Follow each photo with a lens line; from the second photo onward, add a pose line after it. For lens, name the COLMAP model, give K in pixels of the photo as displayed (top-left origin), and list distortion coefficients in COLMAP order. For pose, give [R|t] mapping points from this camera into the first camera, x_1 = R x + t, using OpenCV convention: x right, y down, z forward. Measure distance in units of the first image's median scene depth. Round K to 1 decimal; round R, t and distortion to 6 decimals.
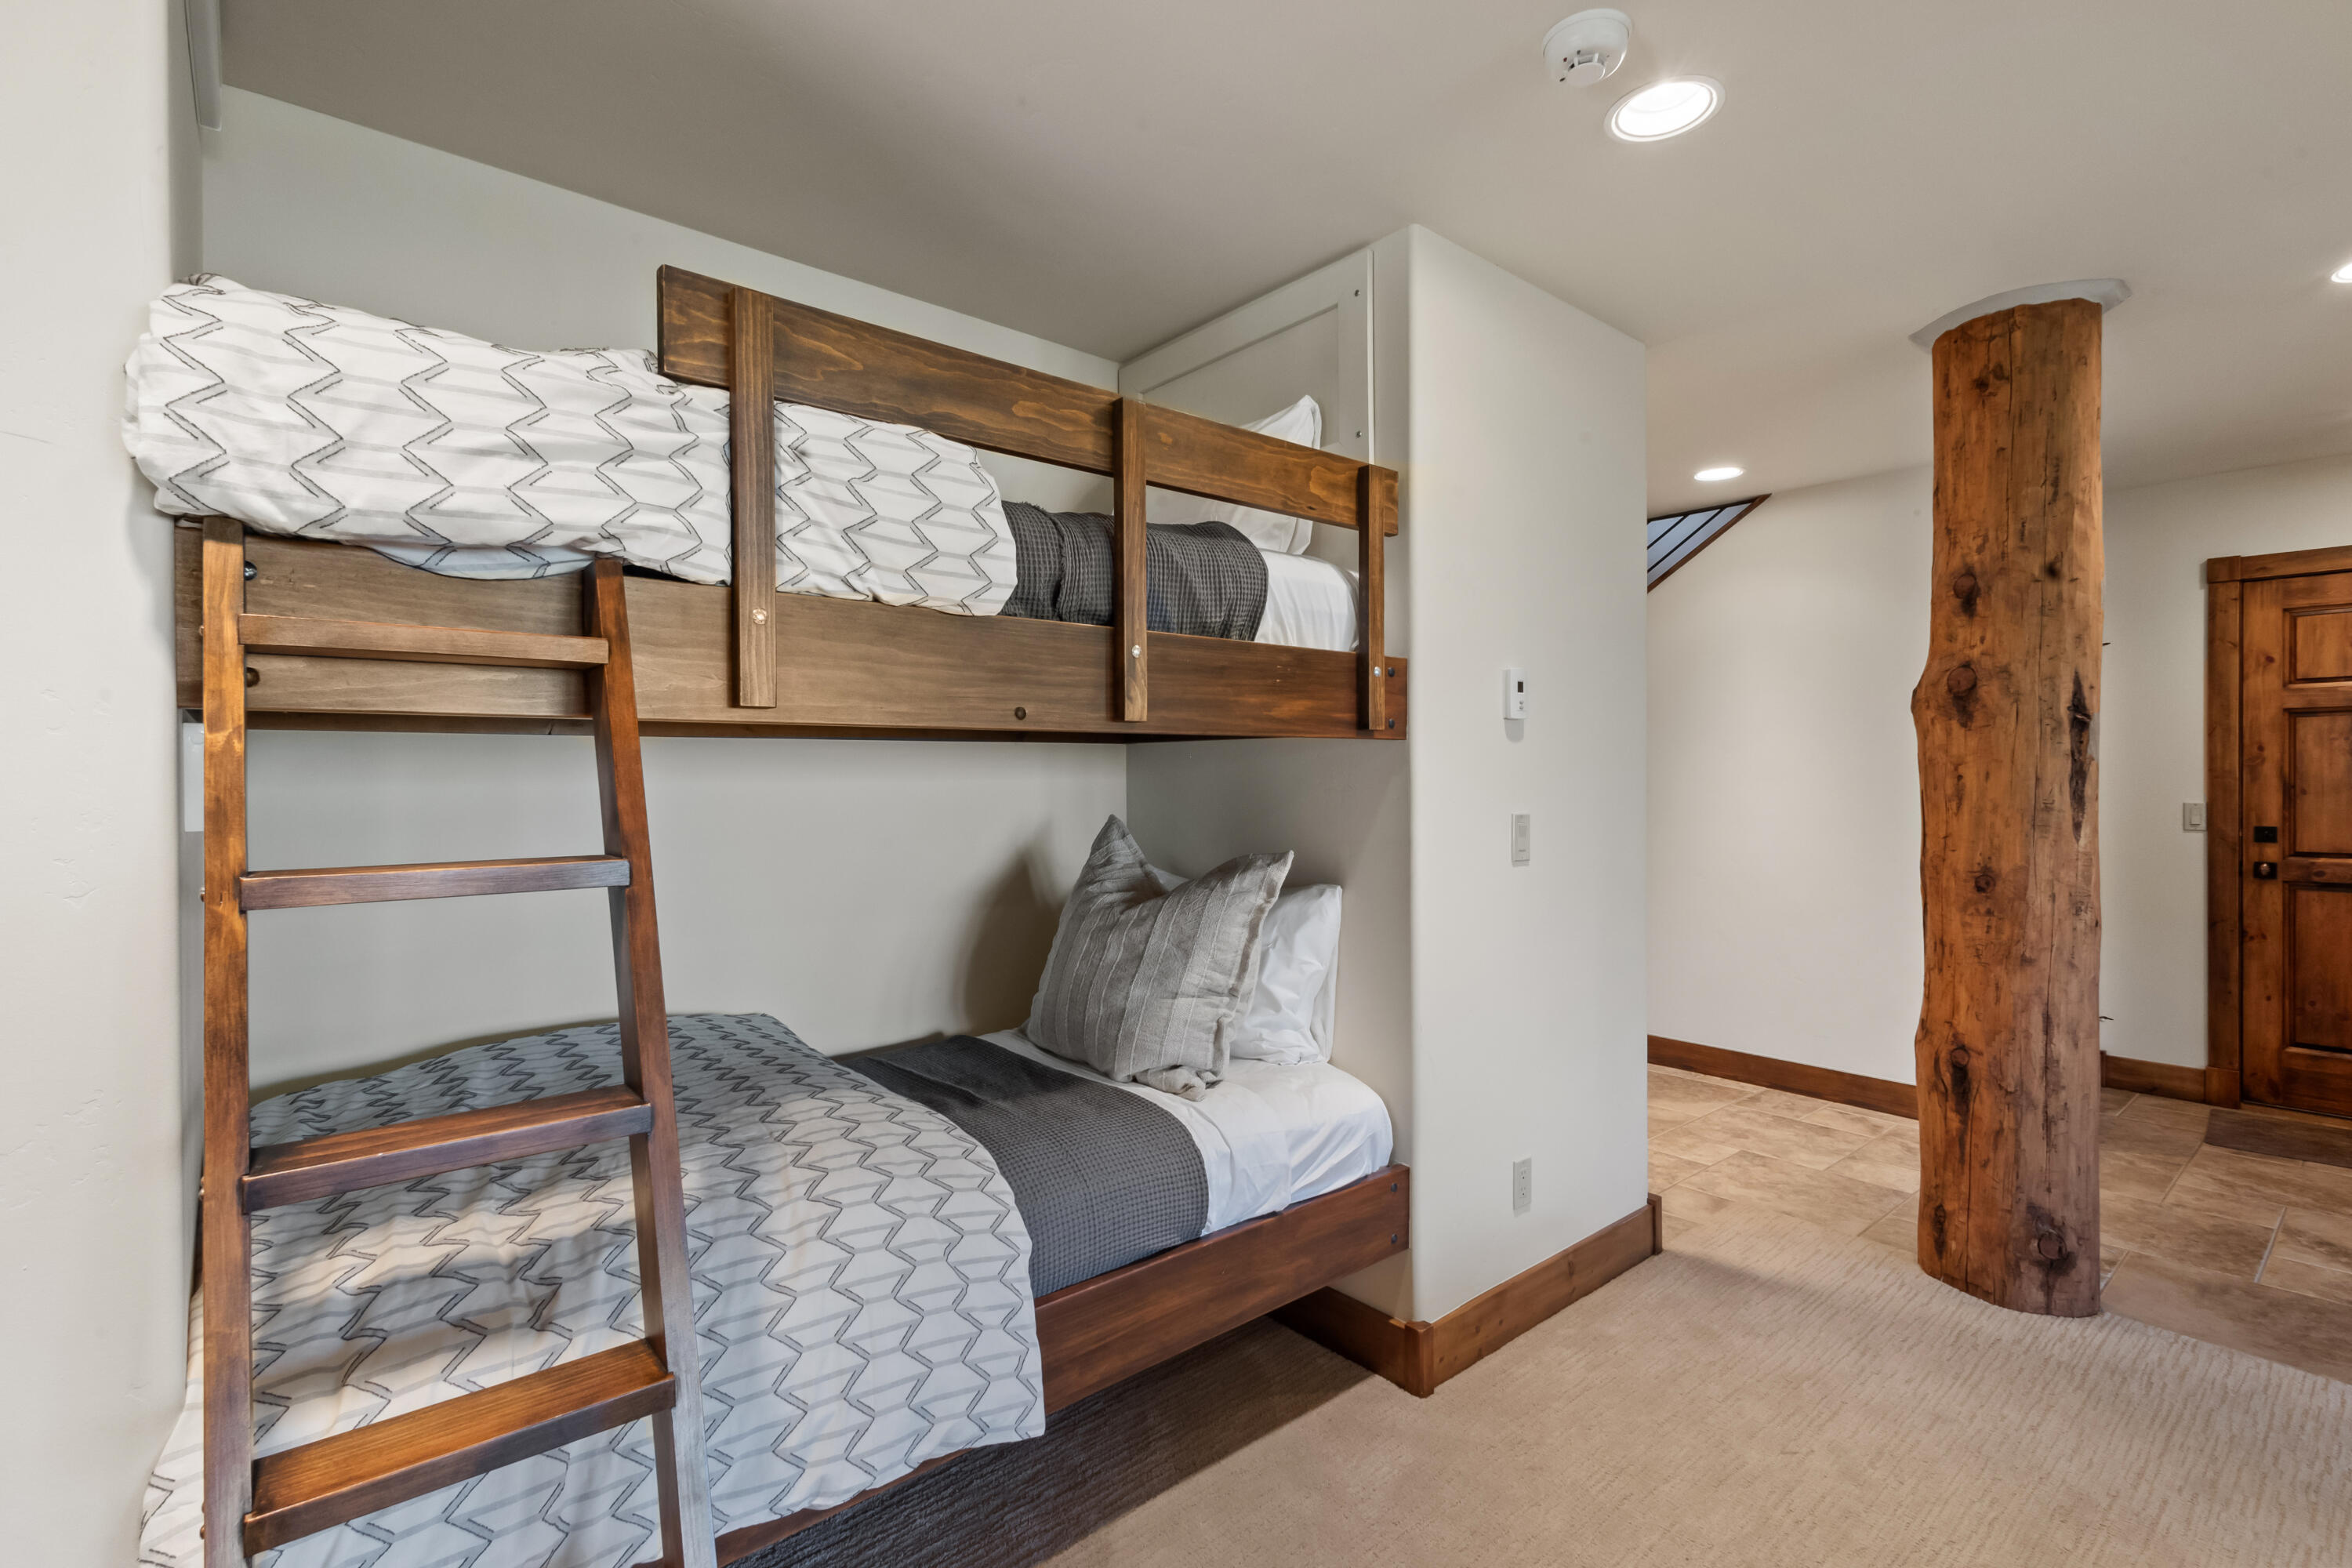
lens RADIAL K [[1091.5, 0, 1174.9], [0, 1091.5, 786.2], [0, 0, 1]] dist [0.015256, -0.004796]
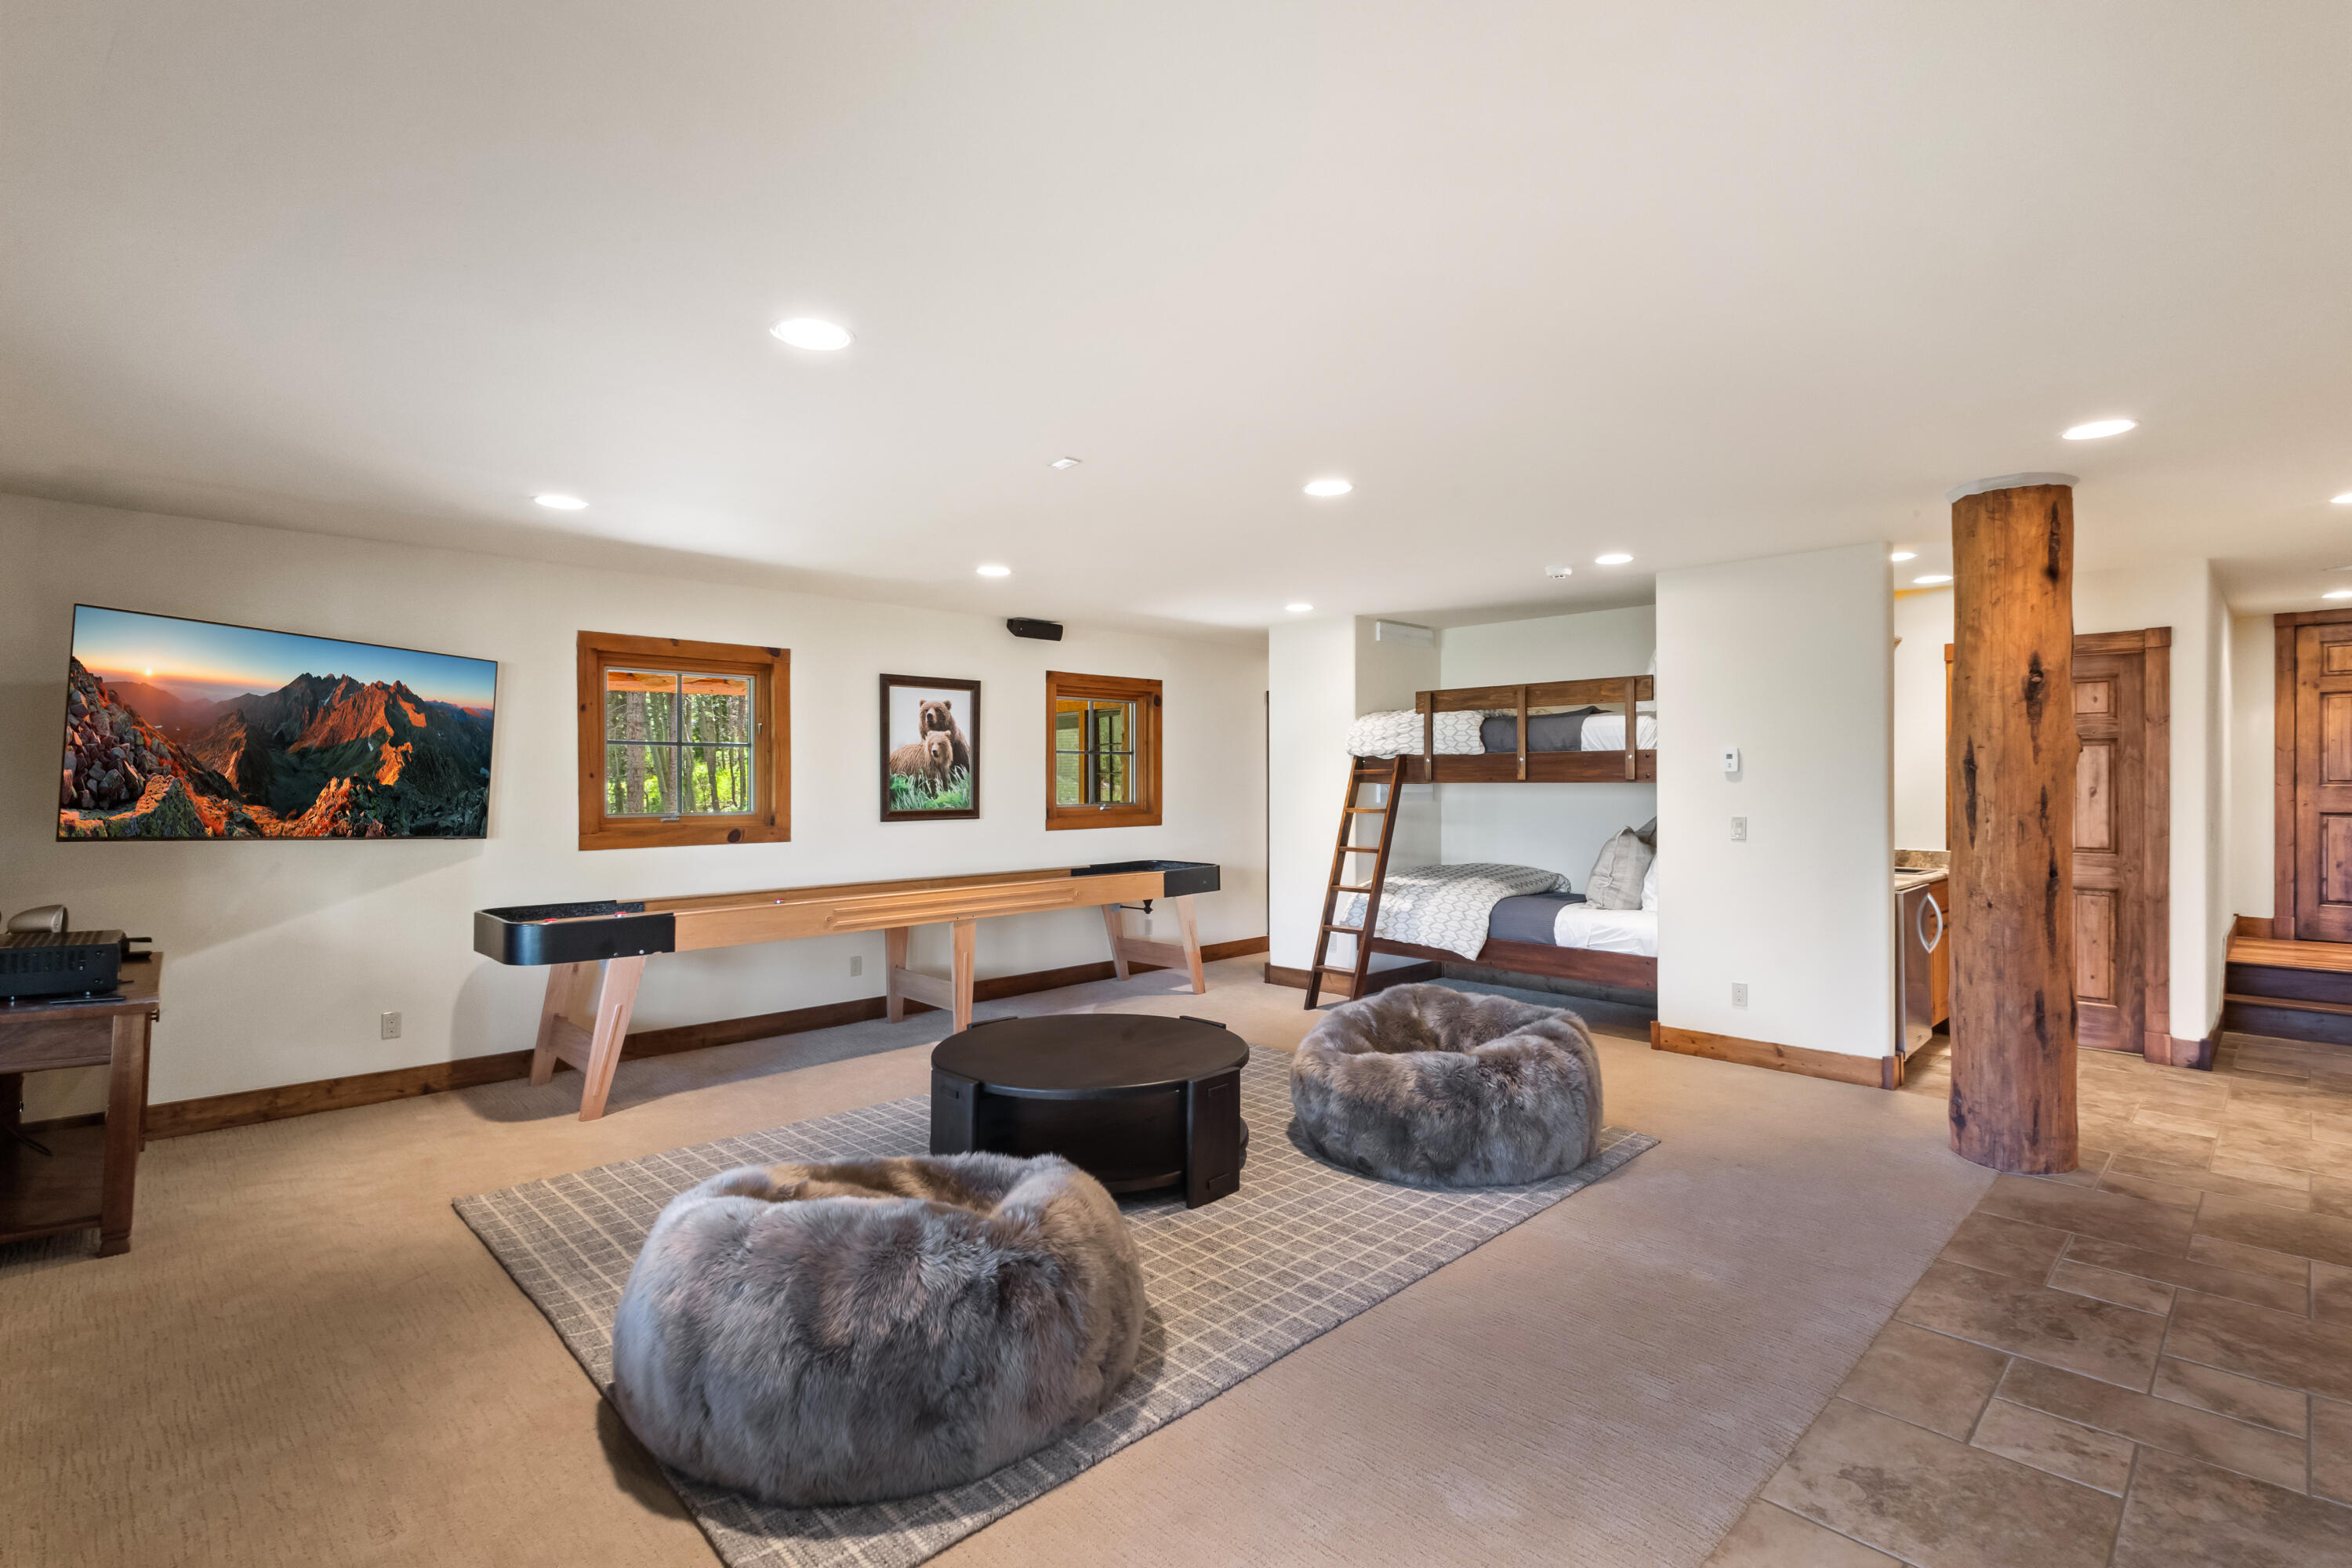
lens RADIAL K [[1091.5, 0, 1178.3], [0, 1091.5, 792.4], [0, 0, 1]] dist [0.015256, -0.004796]
pose [[0.064544, 0.017099, -0.997768, 2.636469], [0.001429, 0.999851, 0.017228, -0.065059], [0.997914, -0.002537, 0.064510, -0.222724]]
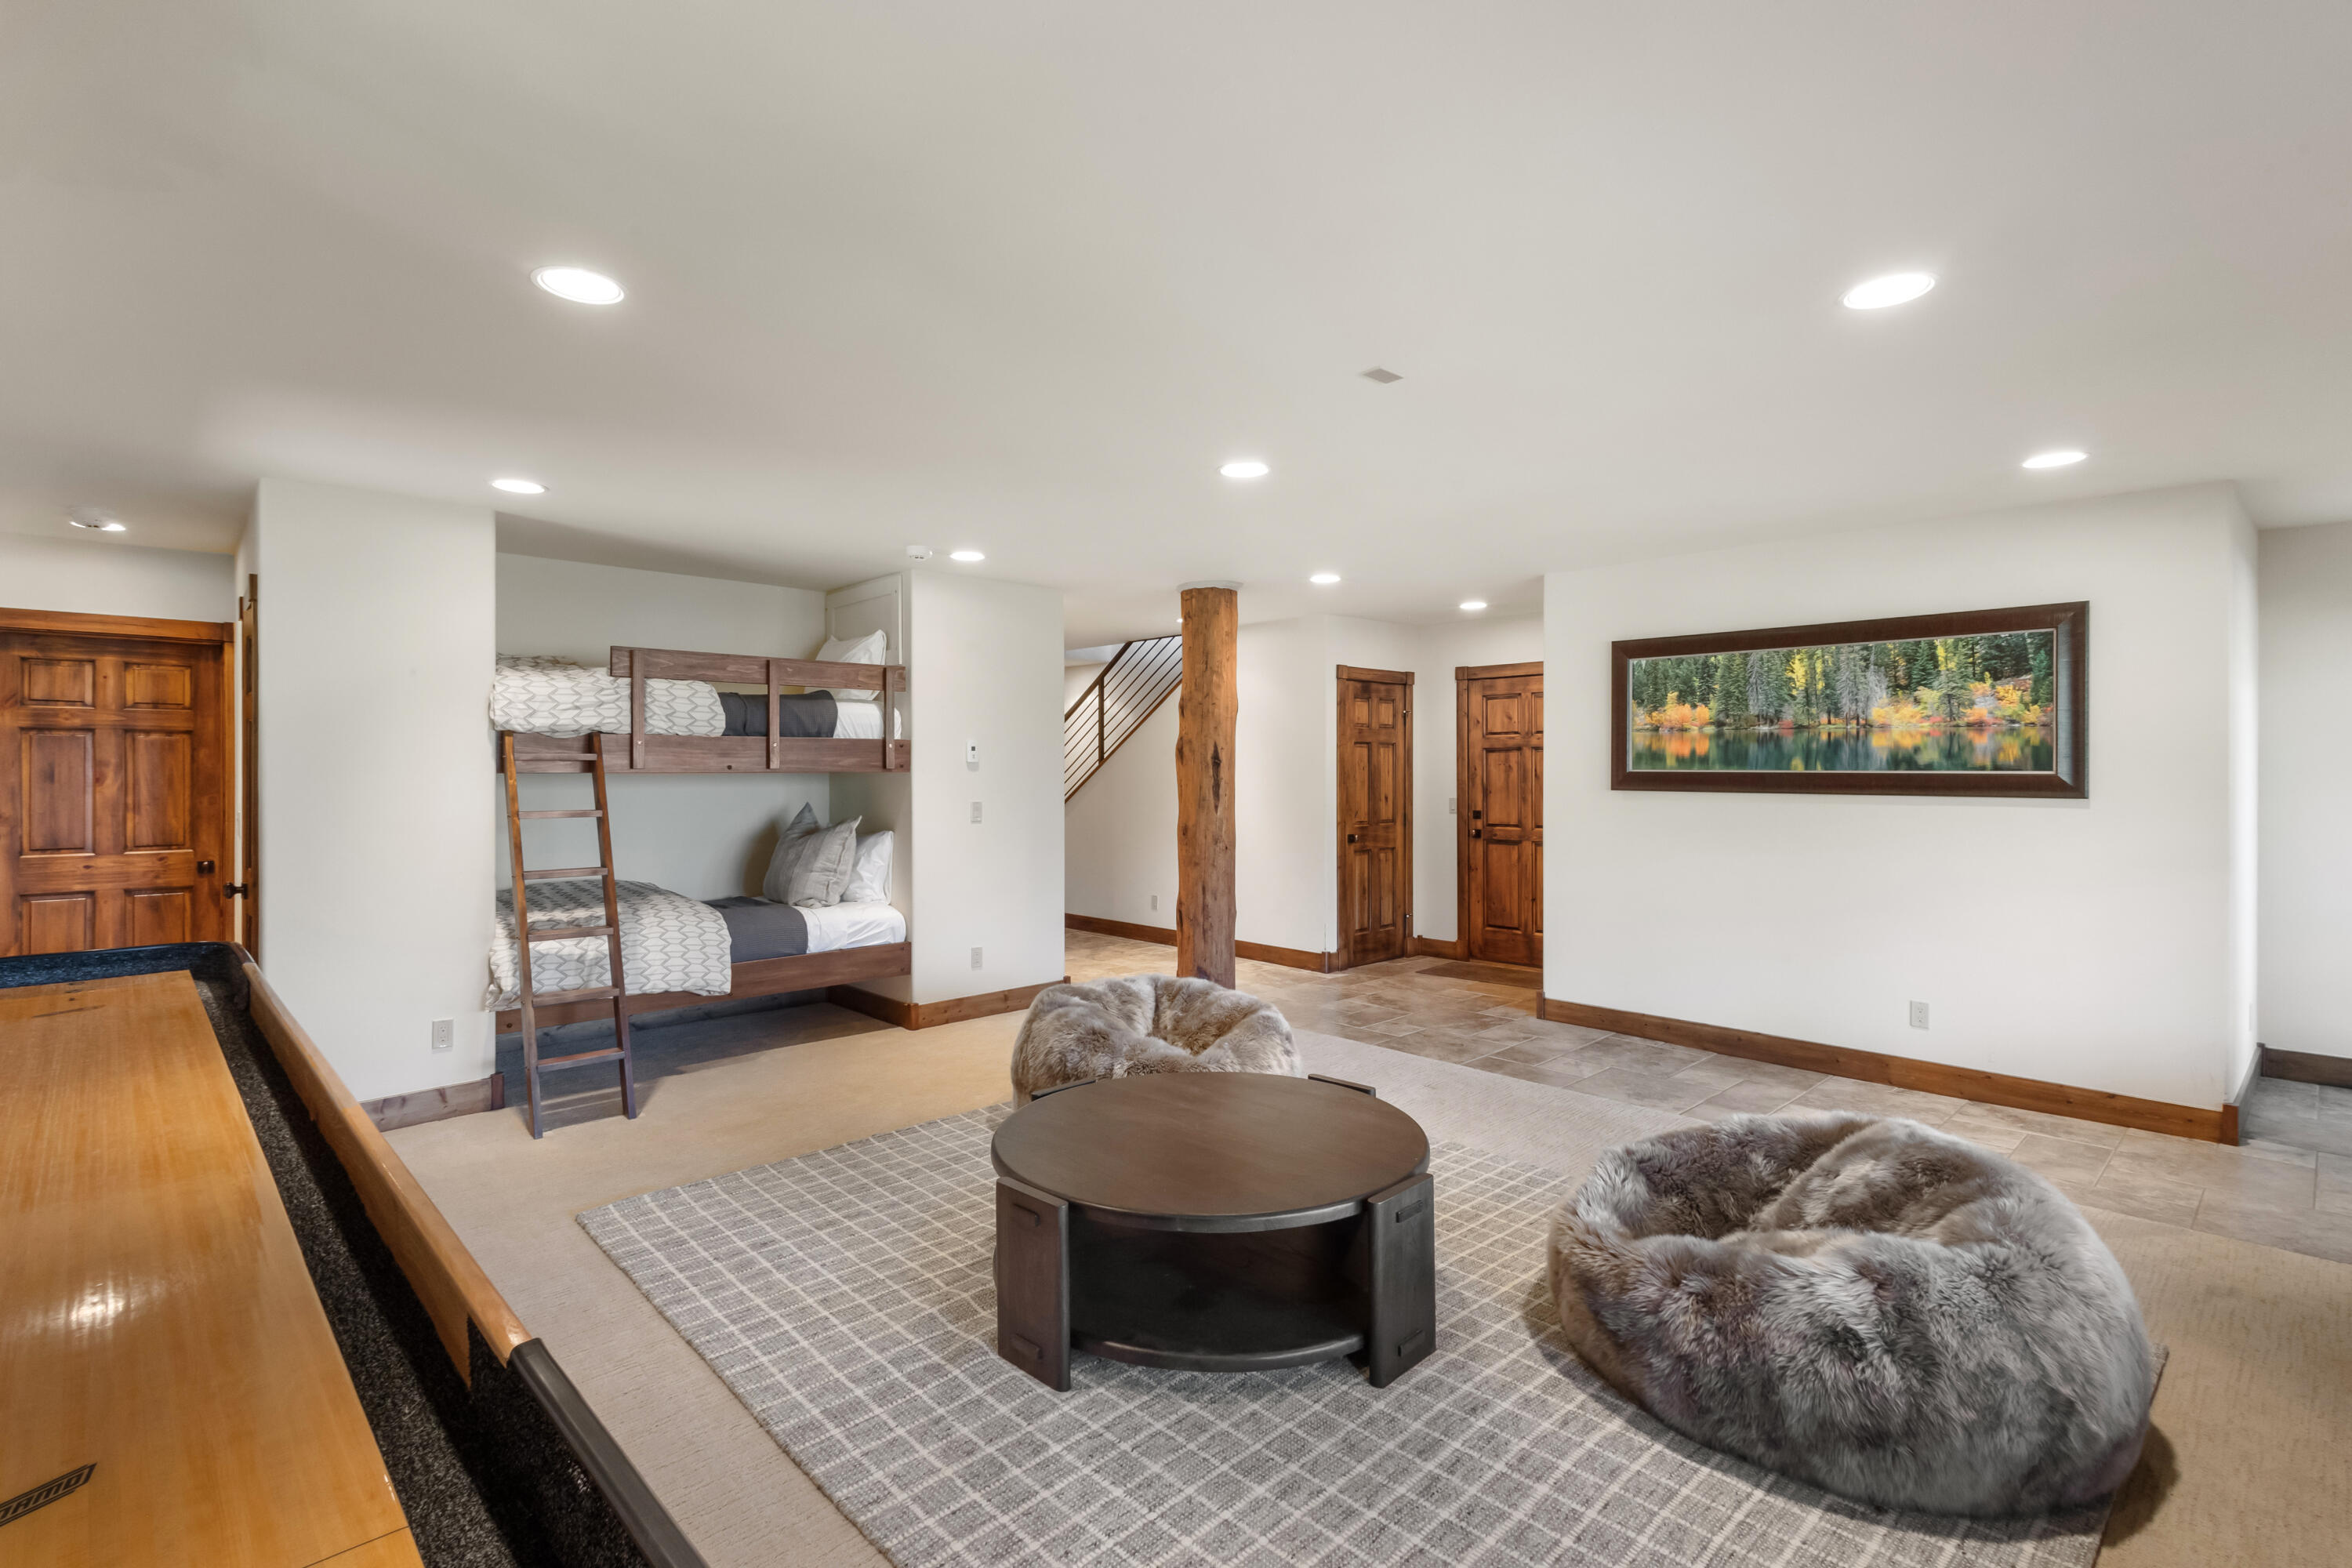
lens RADIAL K [[1091.5, 0, 1158.9], [0, 1091.5, 770.9], [0, 0, 1]] dist [0.015256, -0.004796]
pose [[0.999608, -0.000624, 0.027973, 0.735036], [0.001044, 0.999887, -0.015022, -0.006754], [-0.027961, 0.015045, 0.999496, -1.579752]]
